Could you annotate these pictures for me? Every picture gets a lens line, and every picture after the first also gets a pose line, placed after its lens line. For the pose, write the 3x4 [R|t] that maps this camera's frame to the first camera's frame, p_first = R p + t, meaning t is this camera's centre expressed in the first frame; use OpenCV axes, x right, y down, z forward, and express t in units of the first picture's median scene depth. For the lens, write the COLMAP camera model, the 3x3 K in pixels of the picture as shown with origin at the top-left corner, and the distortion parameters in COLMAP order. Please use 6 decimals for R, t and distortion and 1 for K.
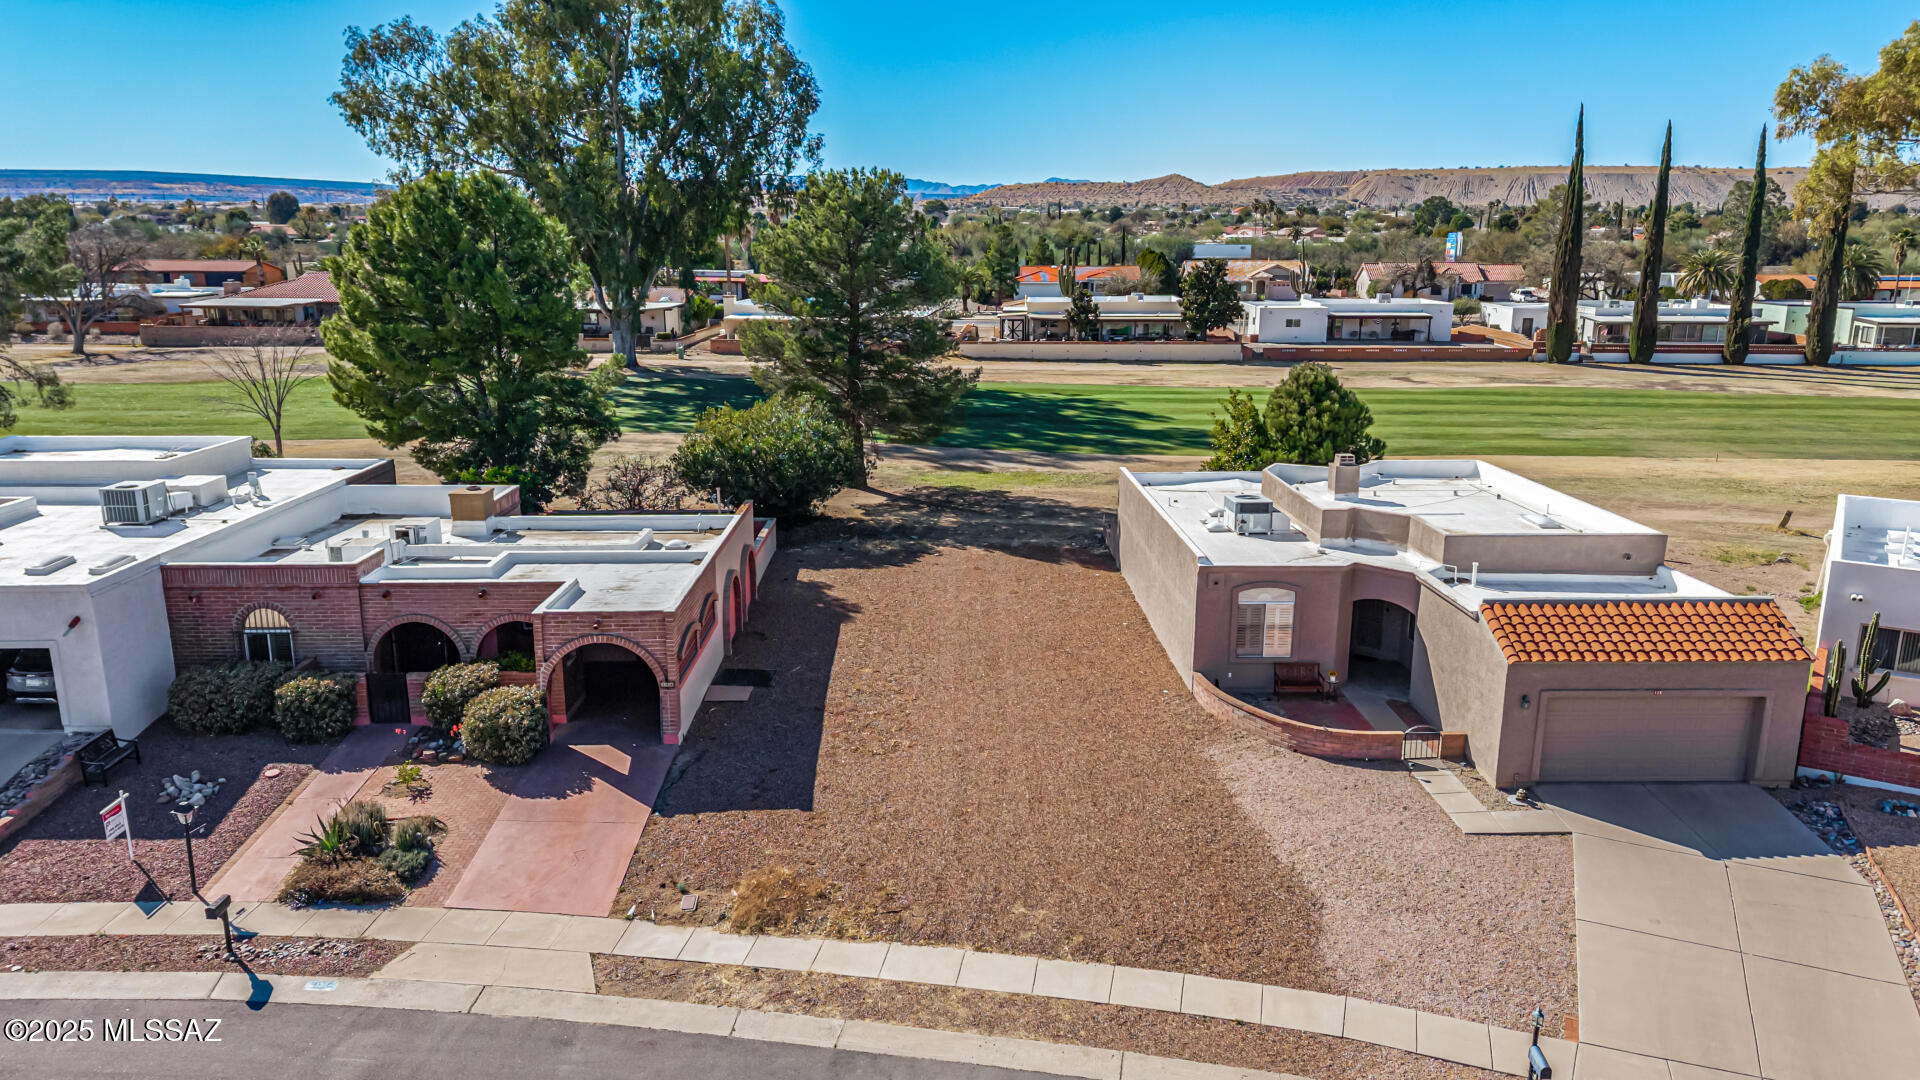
lens RADIAL K [[1293.9, 0, 955.5], [0, 1293.9, 547.2], [0, 0, 1]] dist [0.044812, -0.046956]
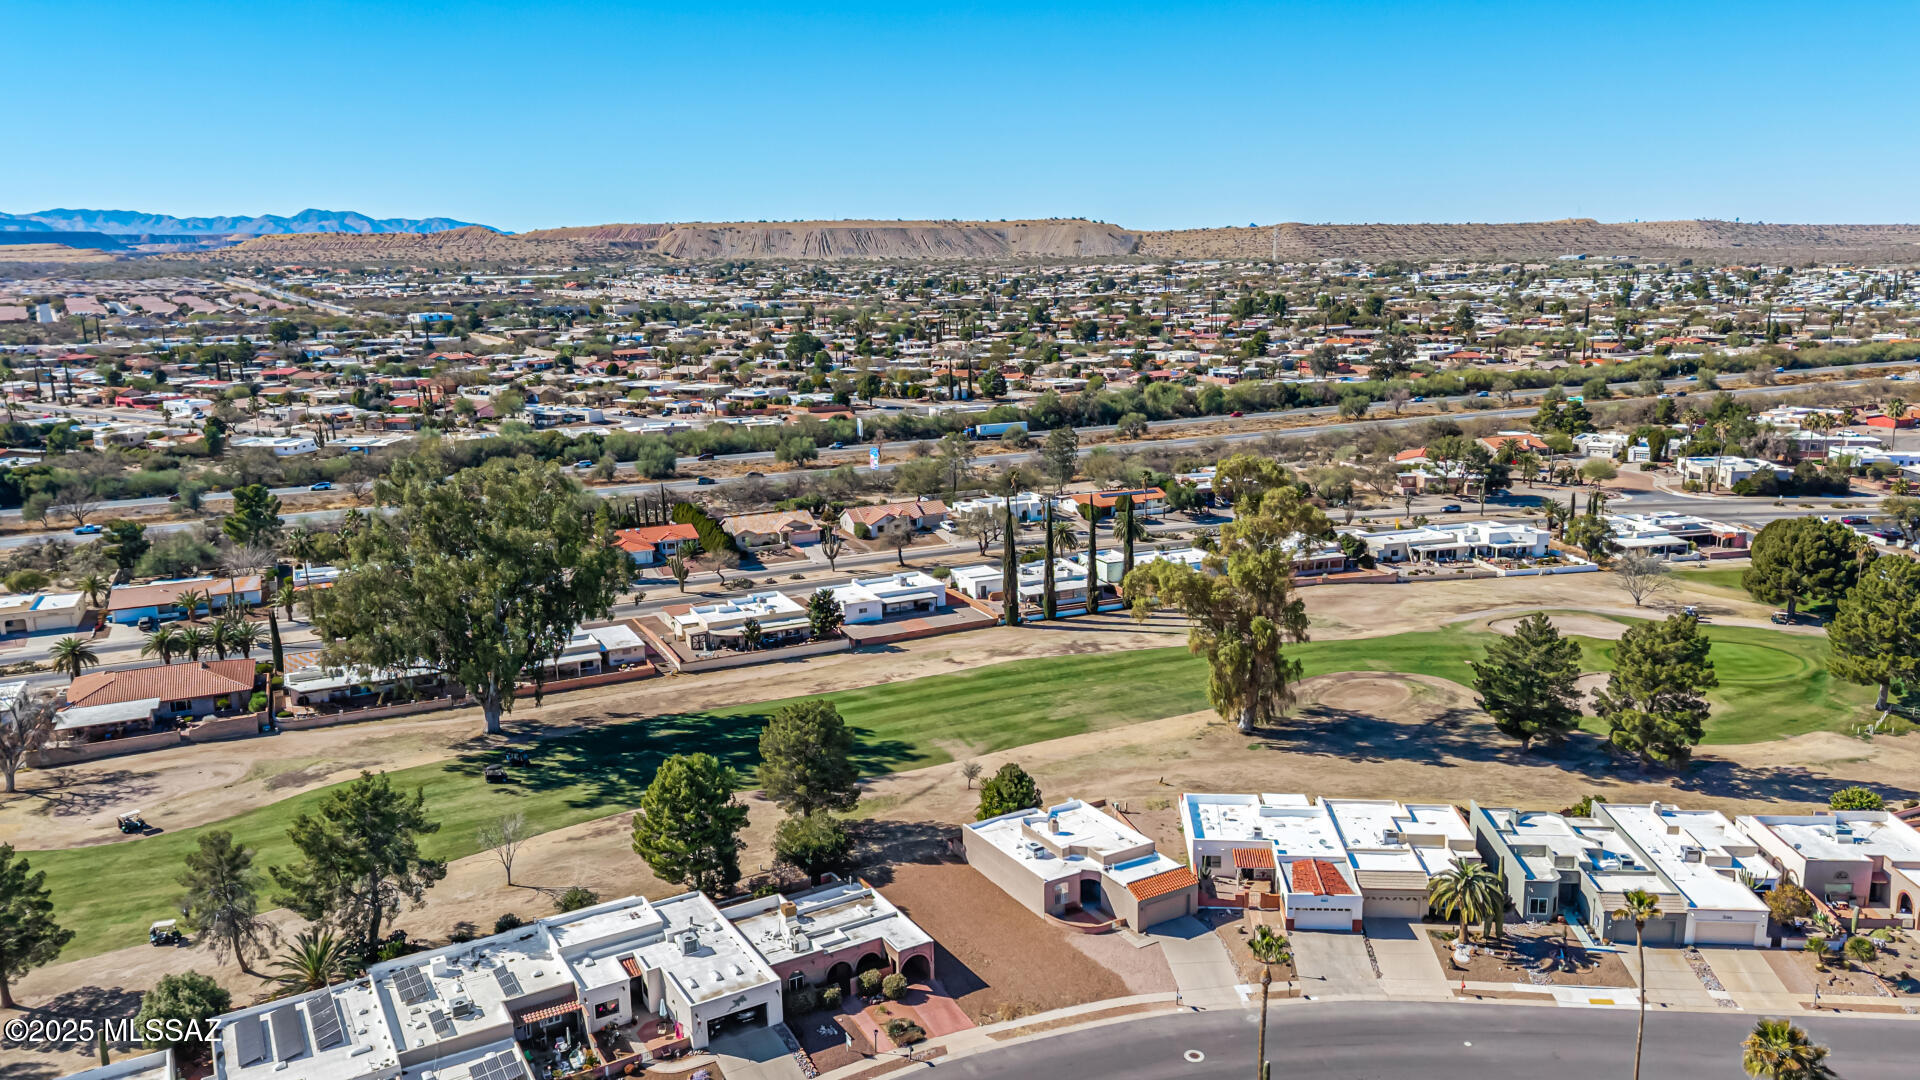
lens RADIAL K [[1350.5, 0, 960.0], [0, 1350.5, 540.0], [0, 0, 1]] dist [0.048288, -0.058957]
pose [[0.873075, -0.117735, 0.473158, -1.587554], [0.134495, 0.990913, -0.001605, -0.904903], [-0.468669, 0.065039, 0.880976, -2.077740]]
